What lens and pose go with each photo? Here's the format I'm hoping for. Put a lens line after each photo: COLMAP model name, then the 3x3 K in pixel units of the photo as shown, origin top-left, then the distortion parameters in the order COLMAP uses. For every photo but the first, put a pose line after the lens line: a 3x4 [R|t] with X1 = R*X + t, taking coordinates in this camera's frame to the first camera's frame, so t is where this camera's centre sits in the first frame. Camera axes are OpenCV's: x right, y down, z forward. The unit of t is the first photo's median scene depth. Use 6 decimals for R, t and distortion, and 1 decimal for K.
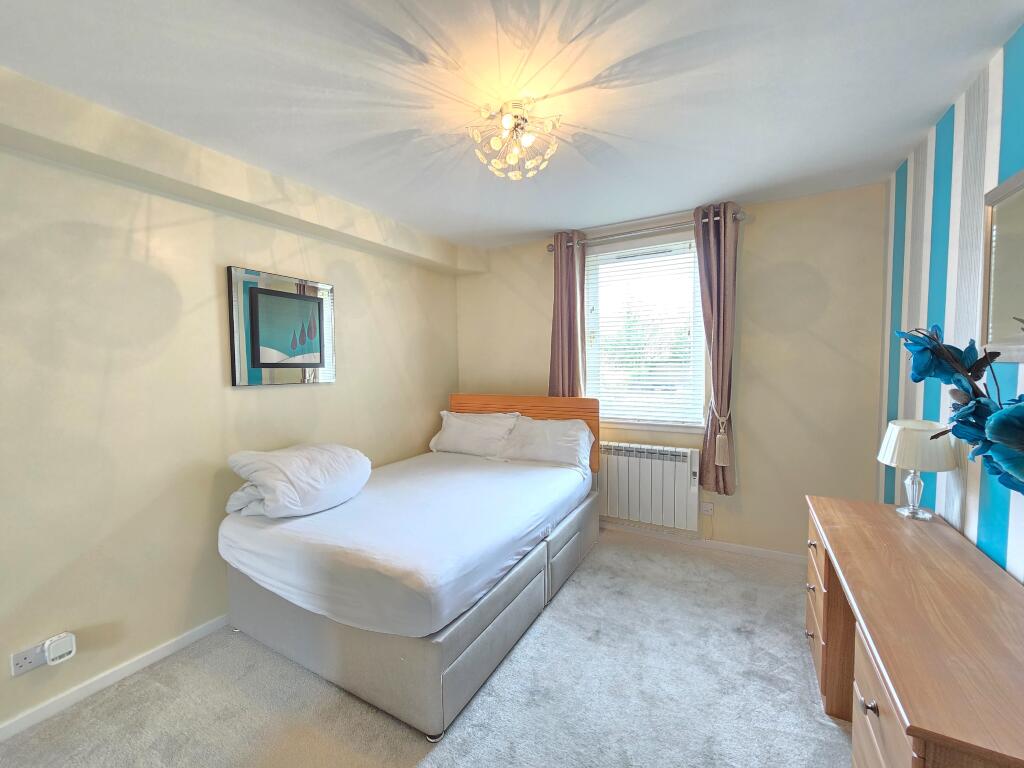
lens RADIAL K [[419.1, 0, 505.4], [0, 419.1, 387.7], [0, 0, 1]] dist [0.001024, 0.000092]
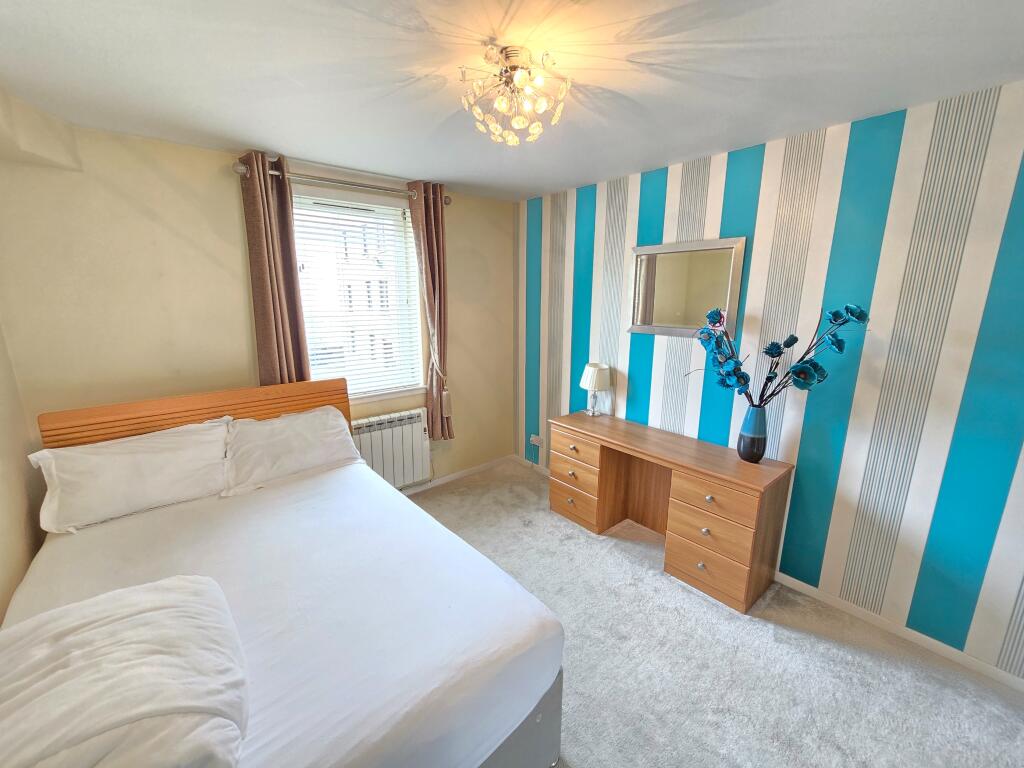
lens RADIAL K [[419.1, 0, 510.2], [0, 419.1, 388.0], [0, 0, 1]] dist [0.001024, 0.000092]
pose [[0.352677, -0.185717, 0.917130, -0.557520], [0.055872, 0.982538, 0.177477, -0.106368], [-0.934076, -0.011350, 0.356895, 0.454159]]
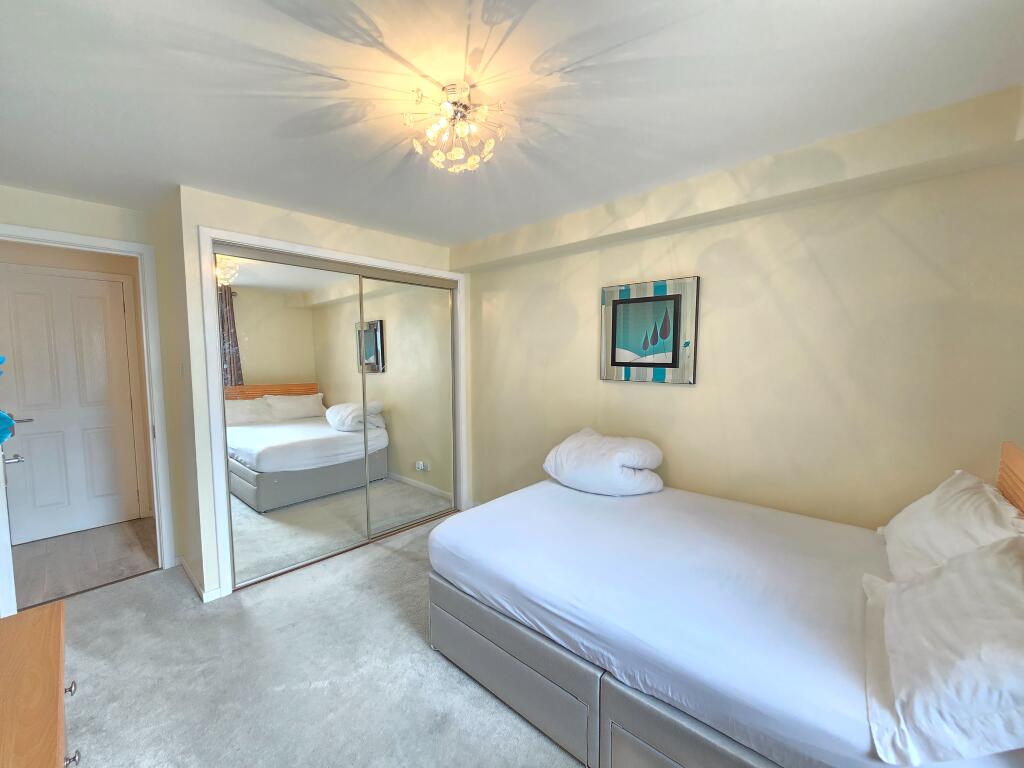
lens RADIAL K [[419.1, 0, 510.9], [0, 419.1, 386.2], [0, 0, 1]] dist [0.001024, 0.000092]
pose [[-0.216197, 0.083622, -0.972762, 0.603420], [-0.043806, 0.994491, 0.095226, -0.083310], [0.975367, 0.063201, -0.211343, 0.871521]]
